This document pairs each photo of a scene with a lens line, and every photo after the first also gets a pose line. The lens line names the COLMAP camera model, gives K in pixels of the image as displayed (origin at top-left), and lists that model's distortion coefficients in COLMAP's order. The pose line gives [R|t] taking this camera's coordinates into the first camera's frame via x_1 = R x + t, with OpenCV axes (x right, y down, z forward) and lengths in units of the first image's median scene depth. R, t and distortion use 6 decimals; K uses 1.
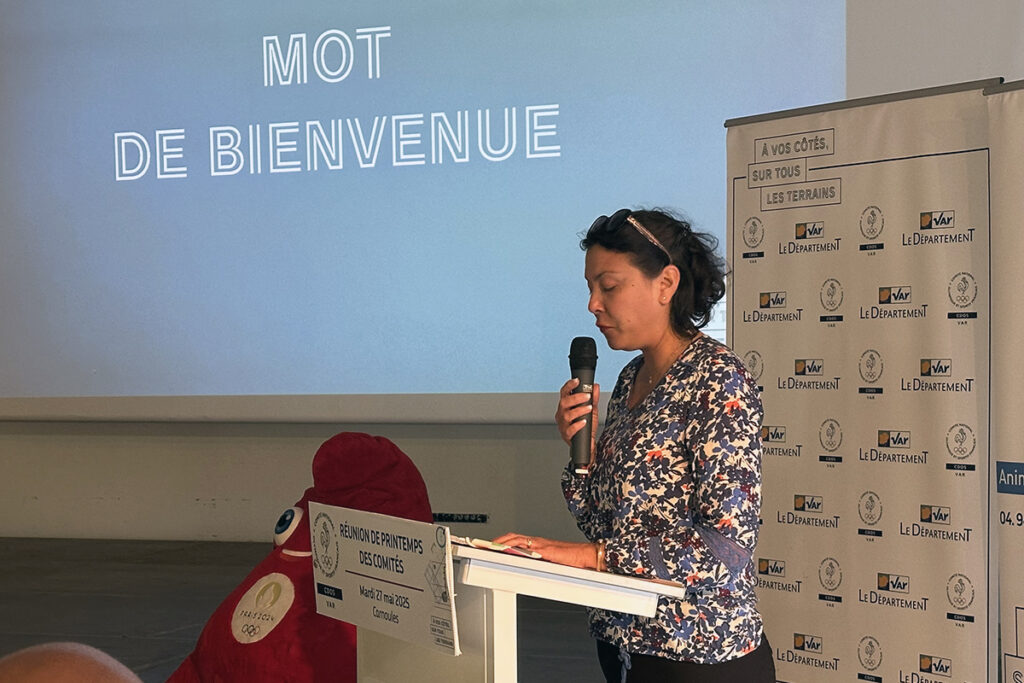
lens RADIAL K [[2255.4, 0, 545.4], [0, 2255.4, 347.5], [0, 0, 1]] dist [0.219713, 0.000000]
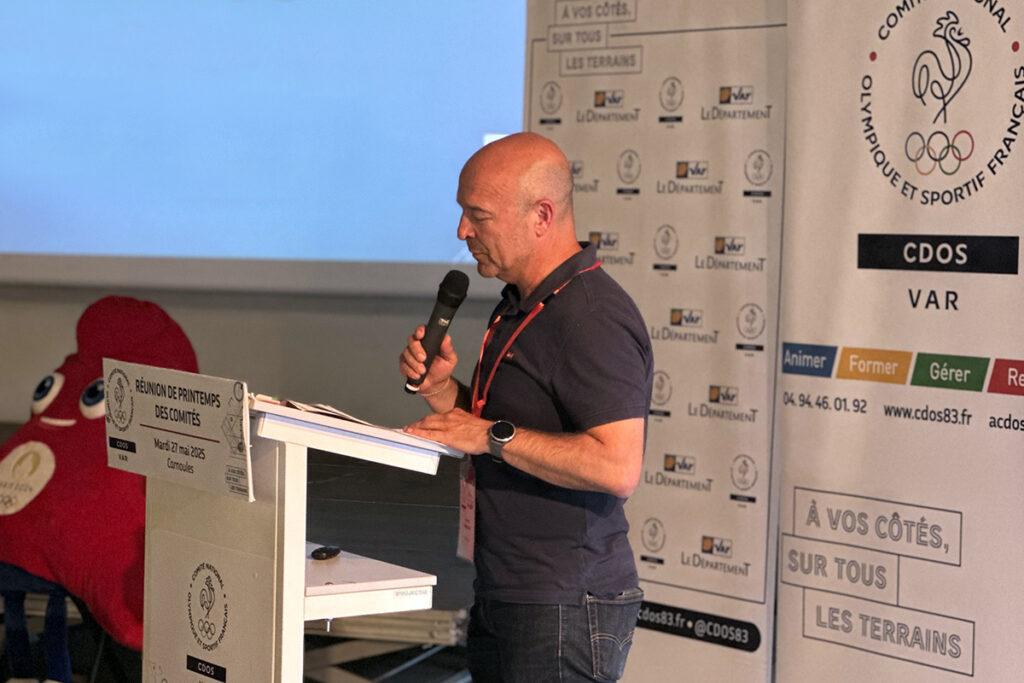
lens RADIAL K [[3104.4, 0, 517.0], [0, 3104.4, 344.6], [0, 0, 1]] dist [0.479620, 0.000000]
pose [[0.997012, 0.027866, 0.072043, -0.015350], [-0.031155, 0.998503, 0.044948, -0.006215], [-0.070682, -0.047058, 0.996388, -0.337354]]
